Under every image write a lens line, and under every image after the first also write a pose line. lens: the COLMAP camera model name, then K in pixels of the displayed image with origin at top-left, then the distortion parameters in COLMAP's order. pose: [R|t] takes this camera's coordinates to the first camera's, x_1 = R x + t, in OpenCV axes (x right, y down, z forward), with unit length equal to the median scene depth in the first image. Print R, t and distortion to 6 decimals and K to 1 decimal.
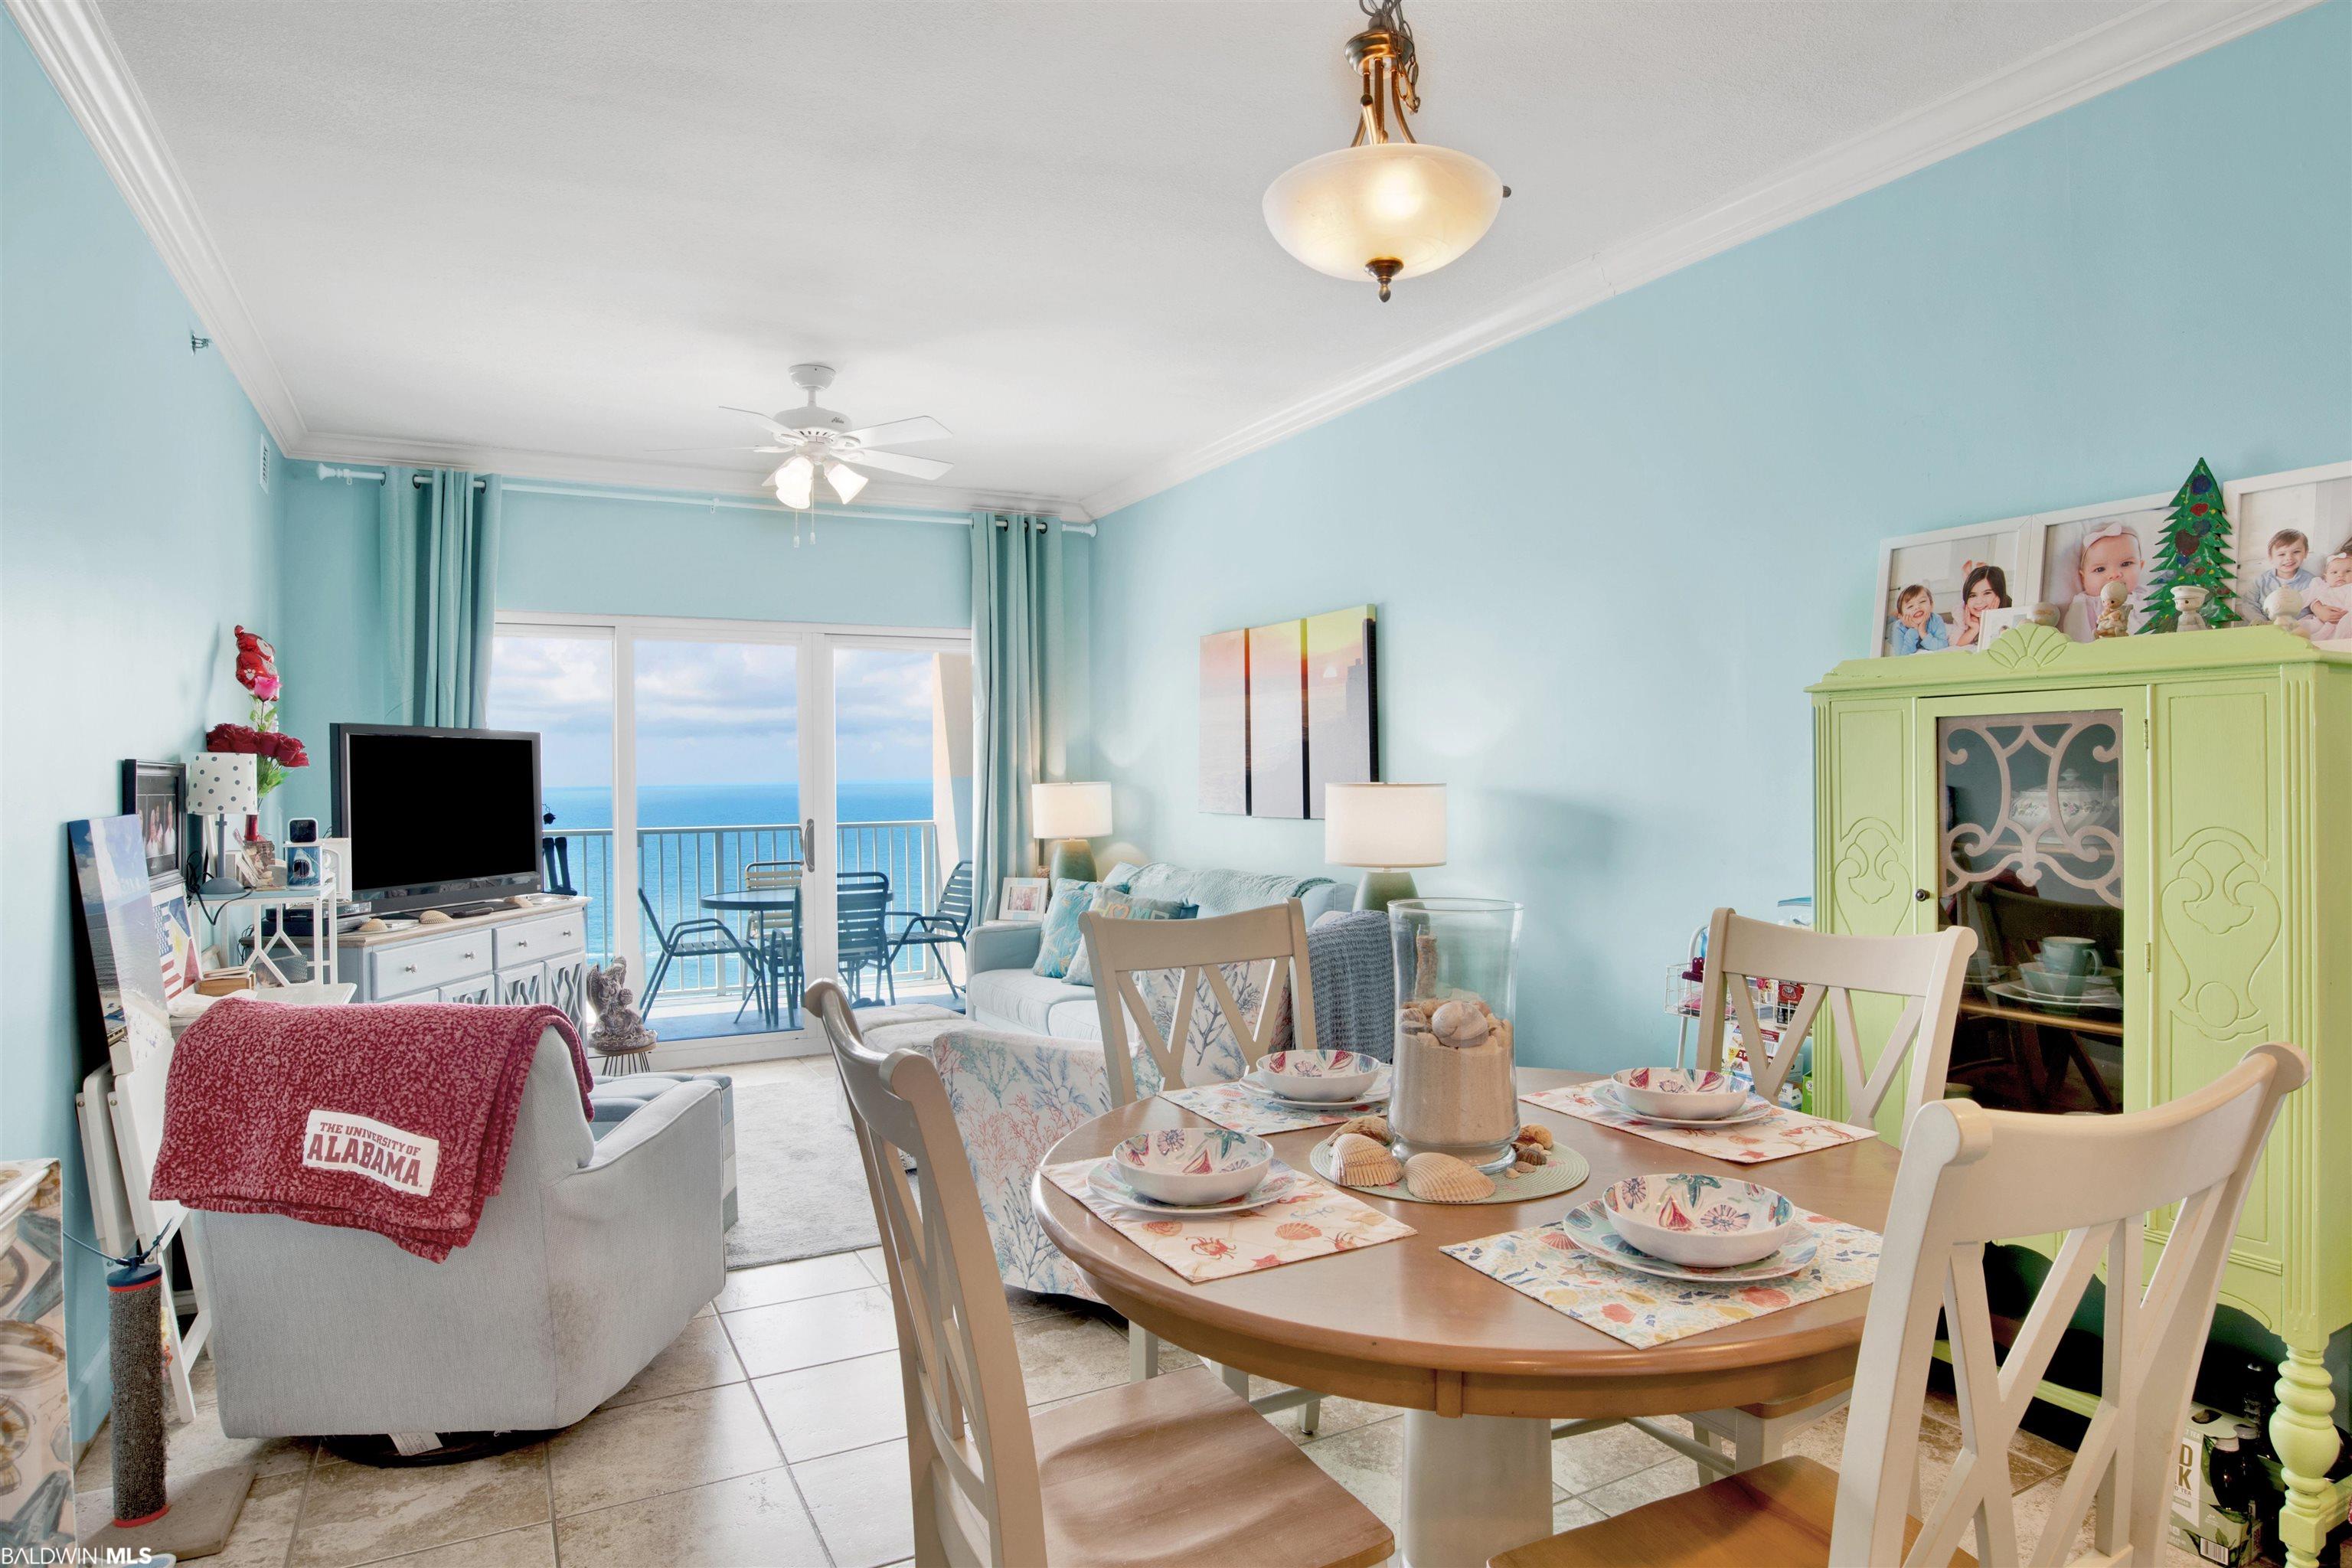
lens RADIAL K [[1309.9, 0, 1189.4], [0, 1309.9, 777.6], [0, 0, 1]] dist [-0.051171, 0.002023]
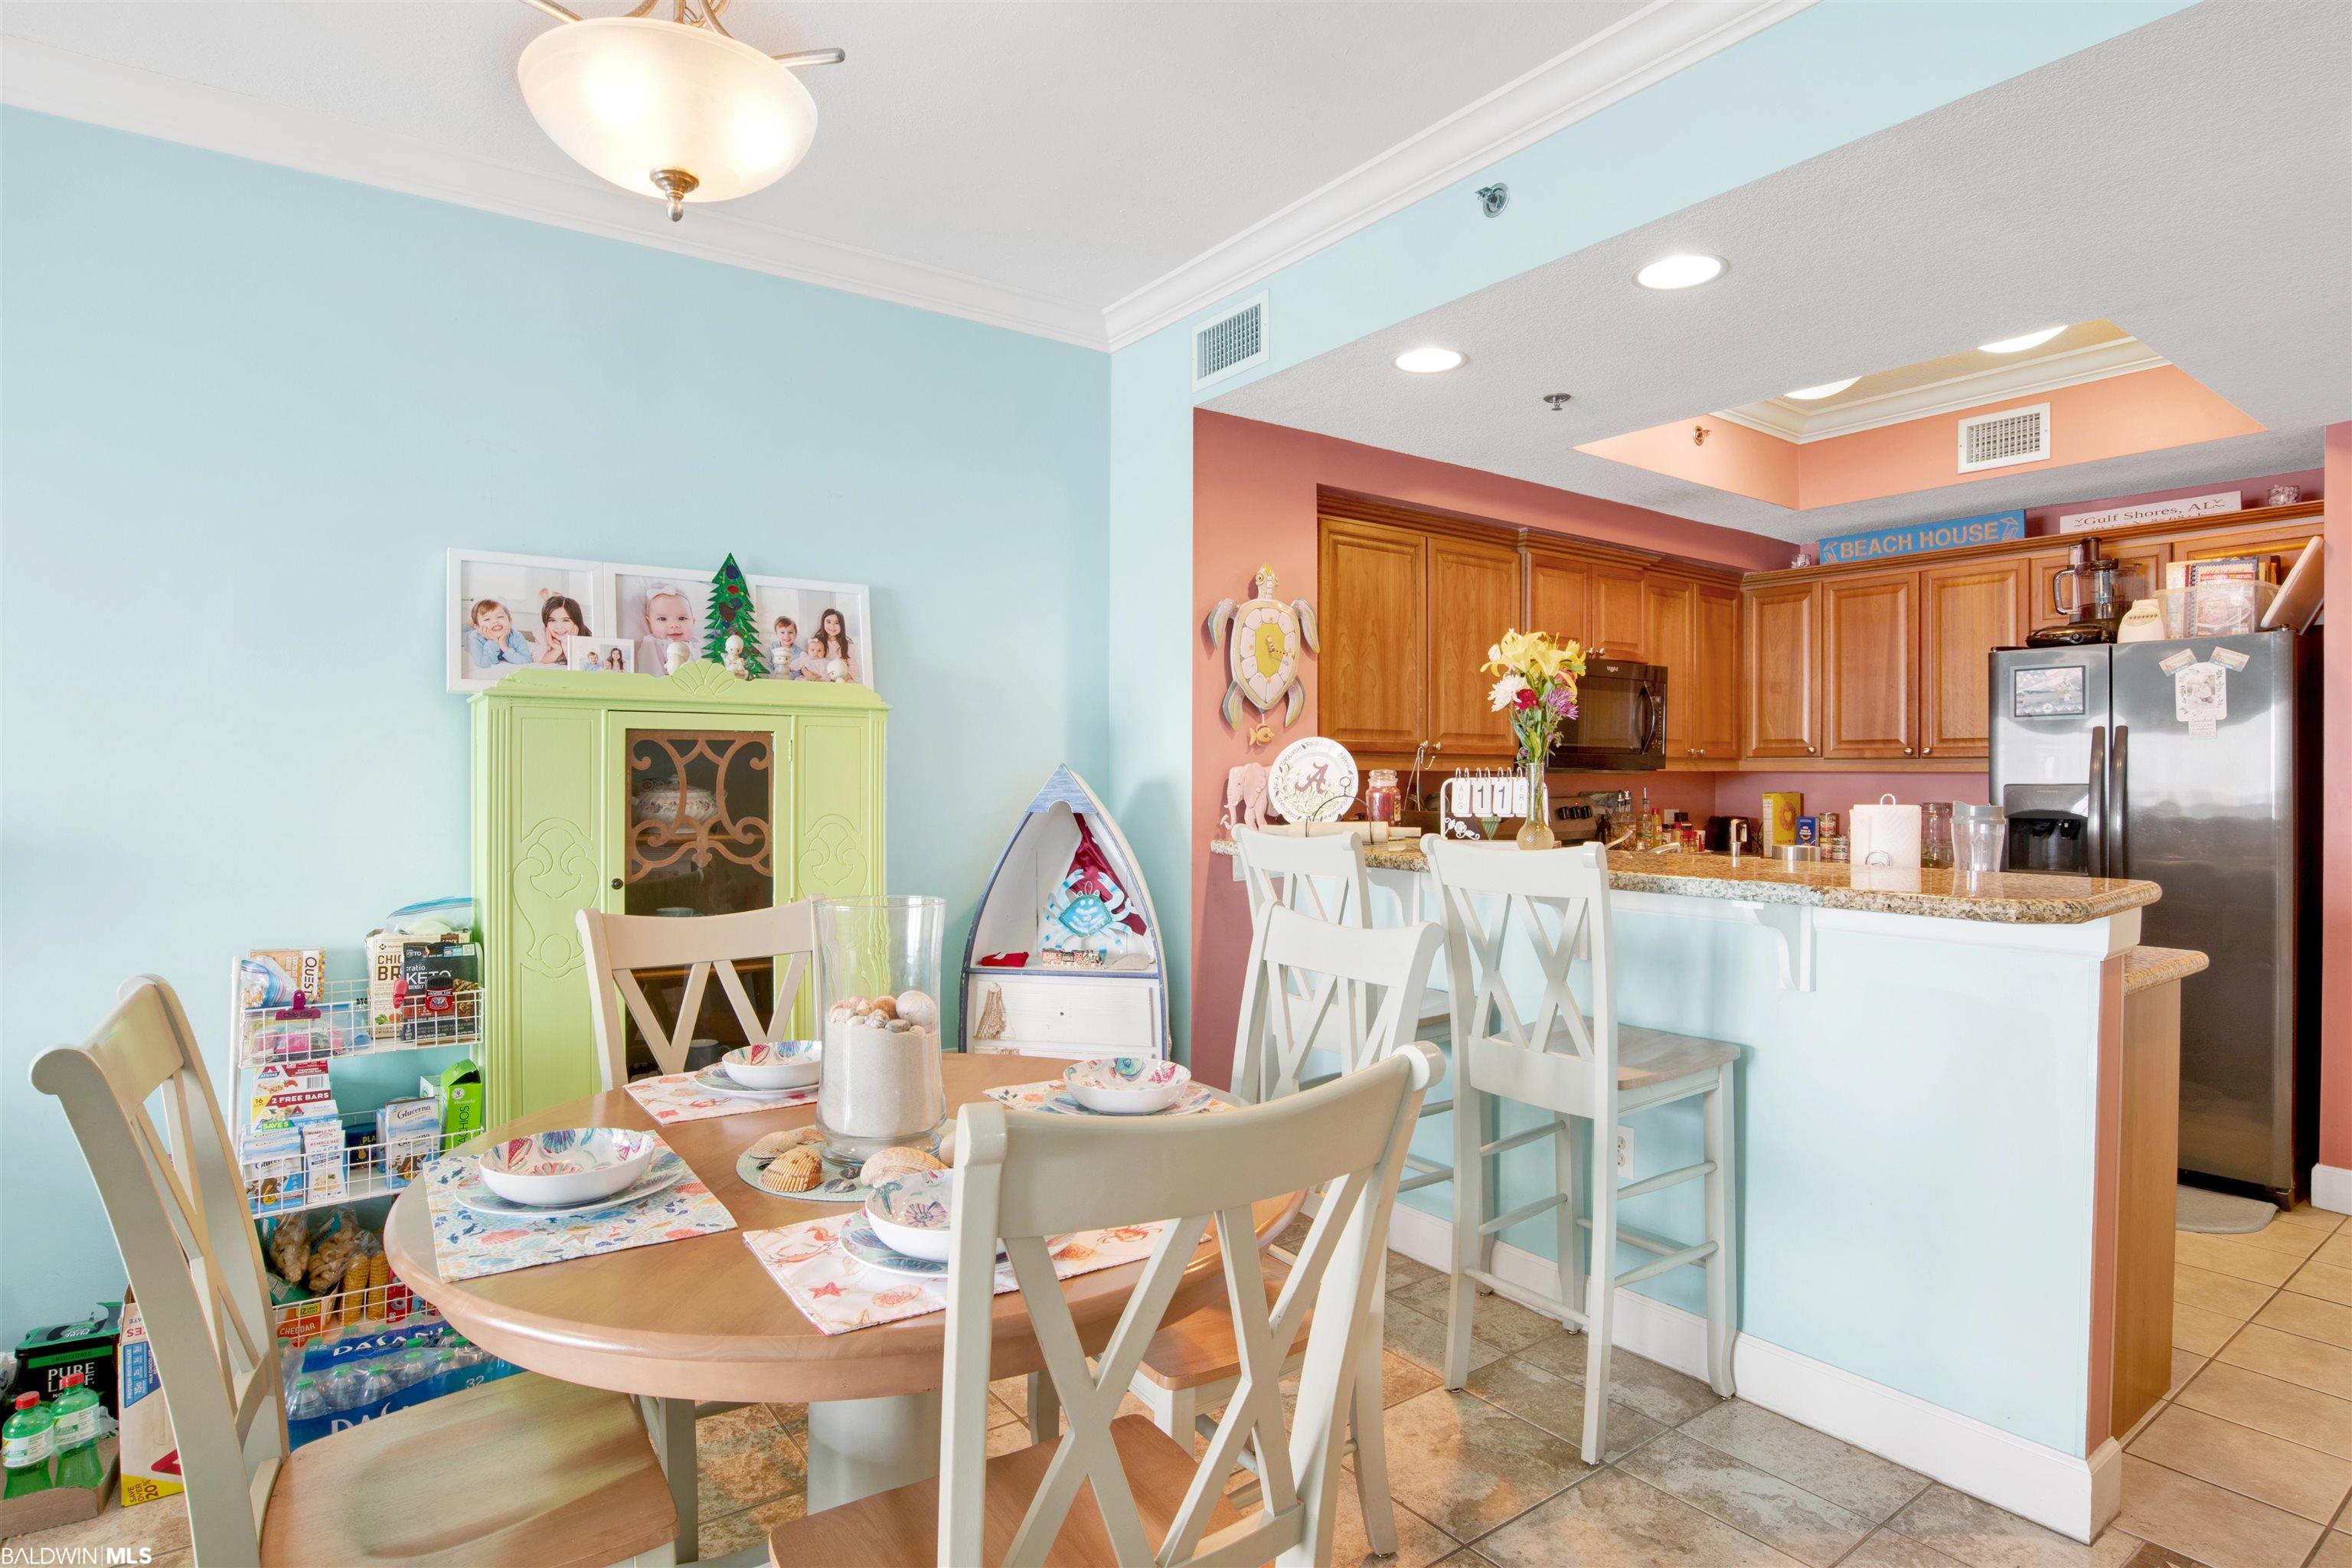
lens RADIAL K [[1212.3, 0, 1194.0], [0, 1212.3, 776.6], [0, 0, 1]] dist [-0.065470, 0.017651]
pose [[-0.127501, 0.008031, 0.991806, -0.320746], [0.000381, 0.999968, -0.008048, 0.002879], [-0.991838, -0.000648, -0.127500, 0.368827]]
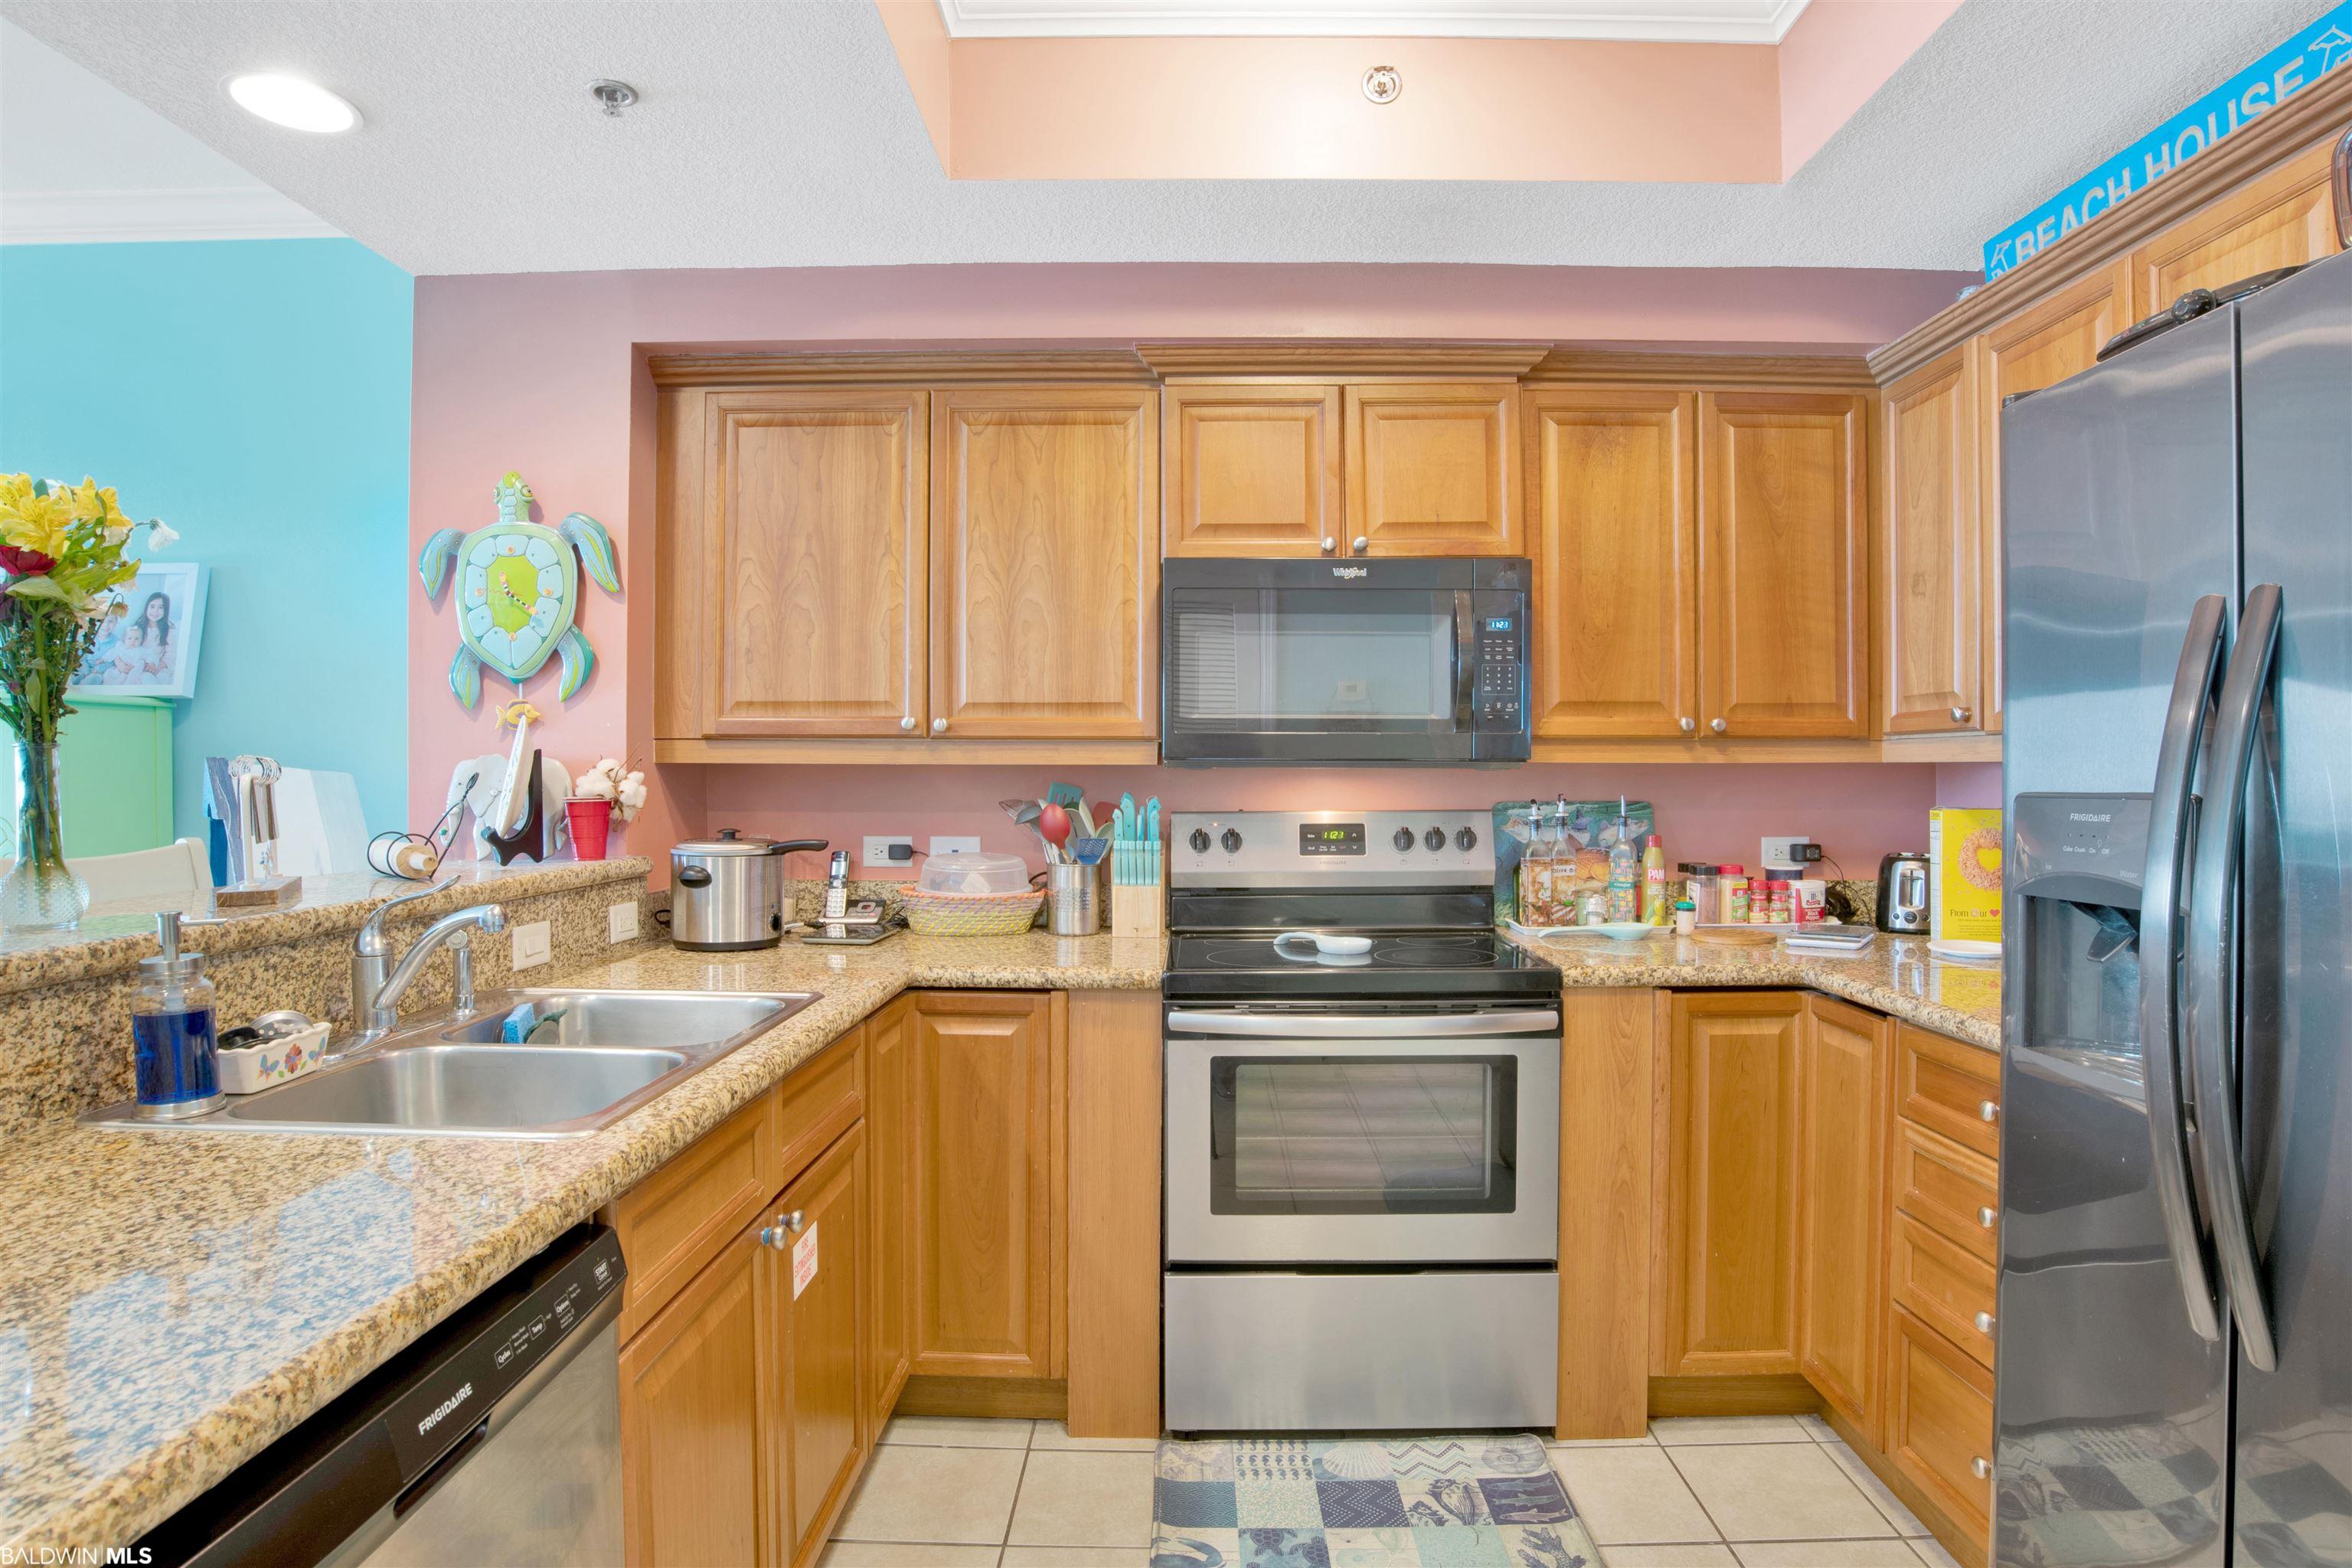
lens RADIAL K [[1260.6, 0, 1173.7], [0, 1260.6, 780.5], [0, 0, 1]] dist [-0.069956, 0.023470]
pose [[0.483286, 0.008387, 0.875422, 0.147347], [-0.004706, 0.999965, -0.006982, 0.002151], [-0.875450, -0.000745, 0.483309, -0.383769]]
